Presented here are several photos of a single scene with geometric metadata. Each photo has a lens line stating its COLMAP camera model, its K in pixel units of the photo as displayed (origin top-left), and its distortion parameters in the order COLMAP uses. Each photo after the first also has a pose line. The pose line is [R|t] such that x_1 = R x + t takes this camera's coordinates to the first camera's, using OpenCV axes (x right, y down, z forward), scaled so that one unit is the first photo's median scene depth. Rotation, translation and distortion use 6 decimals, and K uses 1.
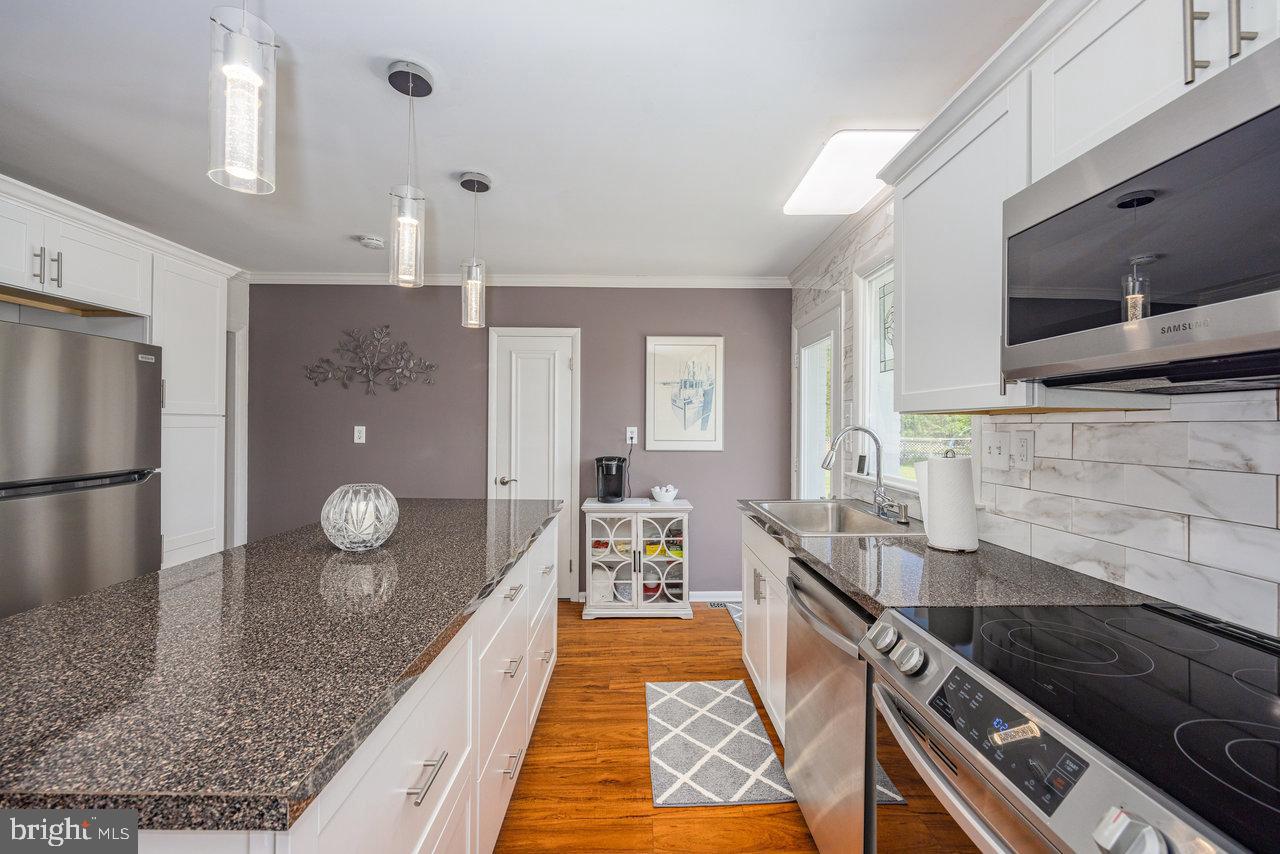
lens RADIAL K [[515.5, 0, 635.3], [0, 515.5, 422.2], [0, 0, 1]] dist [-0.004410, -0.000694]
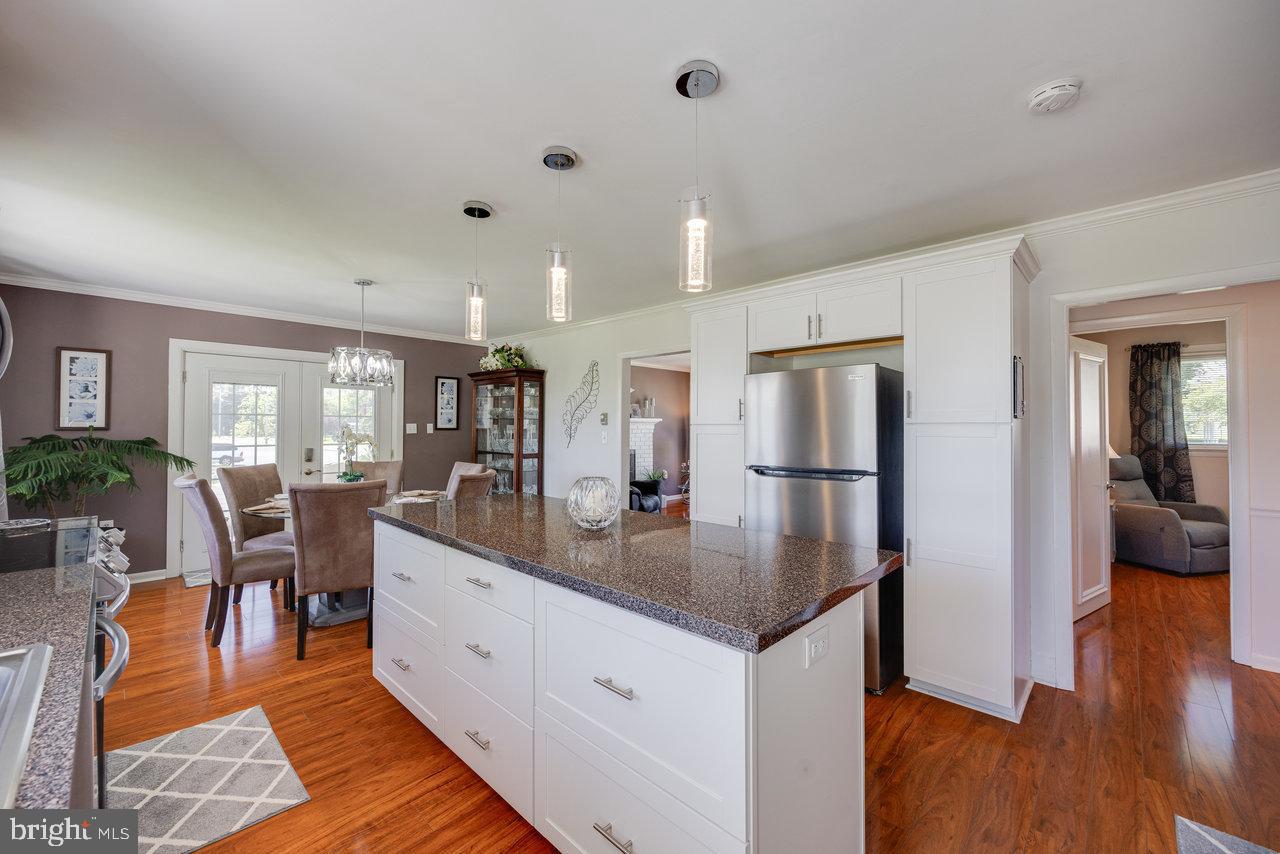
lens RADIAL K [[505.1, 0, 643.3], [0, 505.1, 430.8], [0, 0, 1]] dist [-0.008218, -0.000186]
pose [[-0.688421, -0.007892, -0.725269, 0.132057], [0.002049, 0.999916, -0.012826, 0.009029], [0.725309, -0.010316, -0.688347, 0.876101]]
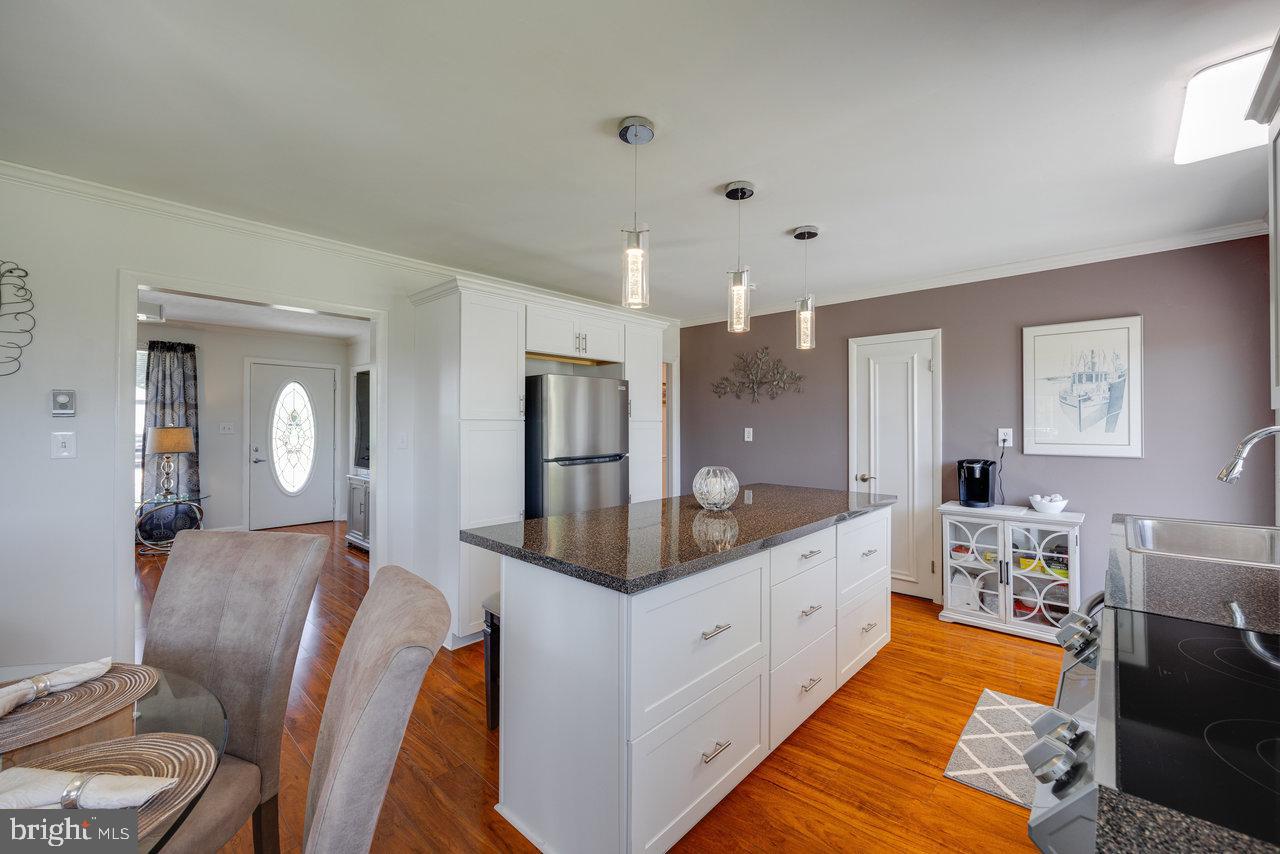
lens RADIAL K [[505.1, 0, 649.4], [0, 505.1, 424.6], [0, 0, 1]] dist [-0.008218, -0.000186]
pose [[0.735489, -0.005722, -0.677513, 0.146757], [0.007549, 0.999971, -0.000251, -0.001822], [0.677495, -0.004930, 0.735511, -0.099382]]
